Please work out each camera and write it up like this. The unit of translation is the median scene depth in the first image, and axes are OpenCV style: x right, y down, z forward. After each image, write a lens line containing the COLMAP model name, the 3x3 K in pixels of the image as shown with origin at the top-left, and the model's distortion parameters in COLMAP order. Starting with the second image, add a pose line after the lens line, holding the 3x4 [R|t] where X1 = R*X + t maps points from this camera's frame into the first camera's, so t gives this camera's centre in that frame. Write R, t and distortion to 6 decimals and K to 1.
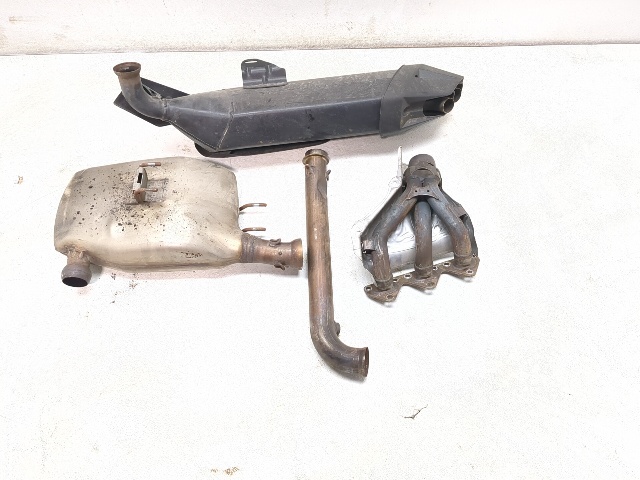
lens RADIAL K [[587.6, 0, 315.6], [0, 587.6, 238.2], [0, 0, 1]] dist [0.072329, -0.122932]
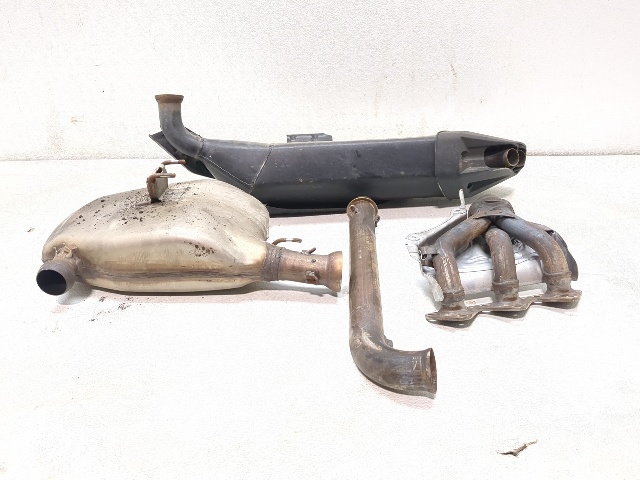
lens RADIAL K [[587.6, 0, 315.6], [0, 587.6, 238.2], [0, 0, 1]] dist [0.072329, -0.122932]
pose [[0.995328, 0.005232, -0.096405, 0.016678], [-0.057012, 0.837691, -0.543161, 0.422616], [0.077916, 0.546120, 0.834076, 0.333574]]
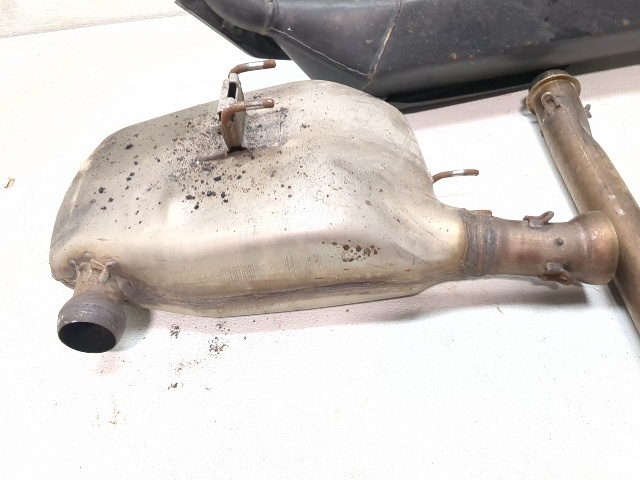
lens RADIAL K [[587.6, 0, 315.6], [0, 587.6, 238.2], [0, 0, 1]] dist [0.072329, -0.122932]
pose [[0.994092, -0.079529, -0.073863, -0.201289], [0.059381, 0.968147, -0.243238, 0.115808], [0.090855, 0.237415, 0.967150, 0.573027]]
